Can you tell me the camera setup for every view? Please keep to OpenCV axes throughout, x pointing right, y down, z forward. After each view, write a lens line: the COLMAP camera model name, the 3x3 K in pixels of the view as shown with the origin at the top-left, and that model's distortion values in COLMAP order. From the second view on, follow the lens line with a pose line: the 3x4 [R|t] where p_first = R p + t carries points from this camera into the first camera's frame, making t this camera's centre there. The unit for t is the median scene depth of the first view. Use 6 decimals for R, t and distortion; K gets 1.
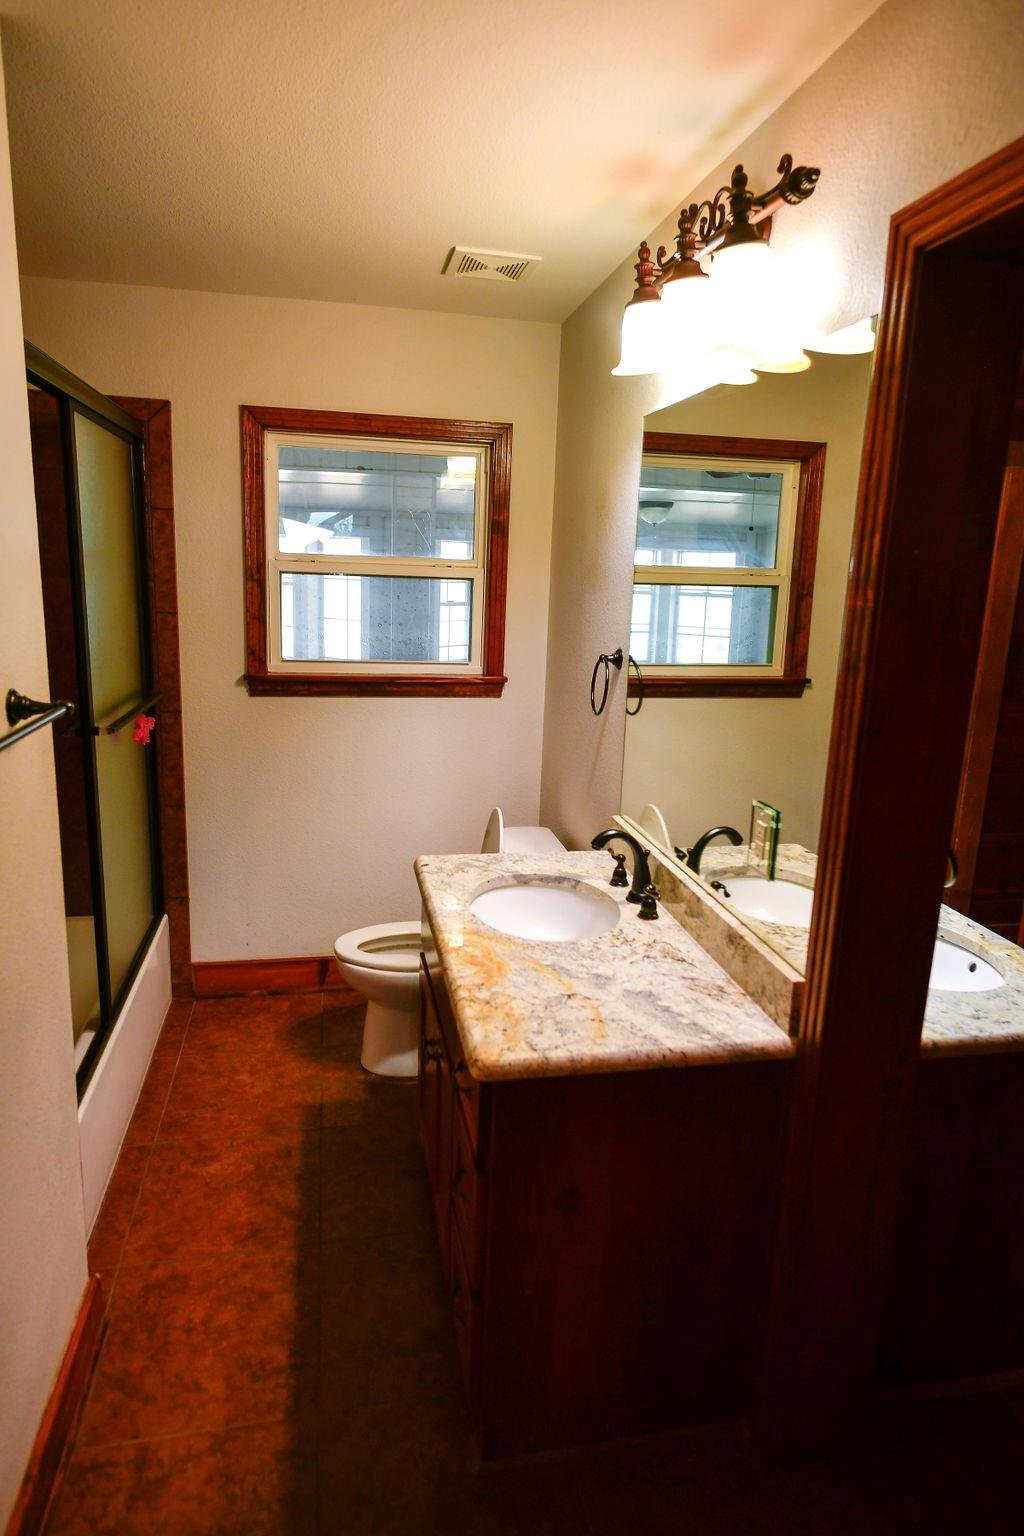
lens RADIAL K [[924.0, 0, 507.0], [0, 924.0, 762.0], [0, 0, 1]] dist [0.005185, -0.001158]
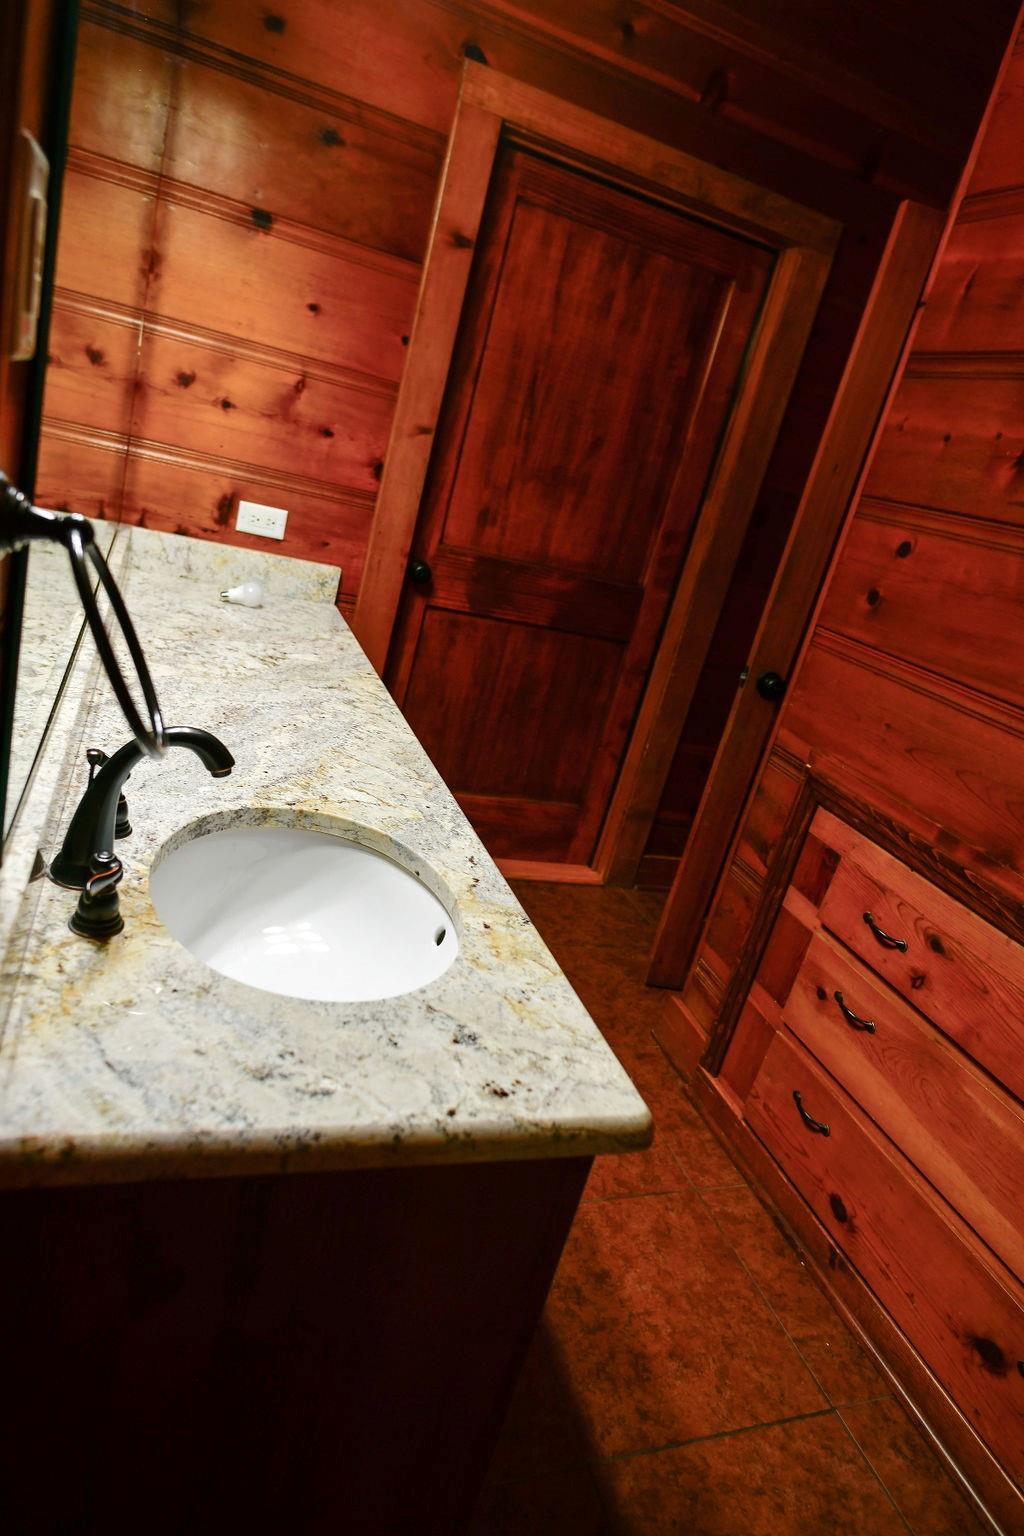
lens RADIAL K [[924.0, 0, 514.4], [0, 924.0, 766.6], [0, 0, 1]] dist [0.005185, -0.001158]
pose [[0.968859, 0.156911, 0.191551, 0.433530], [-0.182019, 0.975781, 0.121326, 0.051524], [-0.167875, -0.152414, 0.973955, 0.487658]]
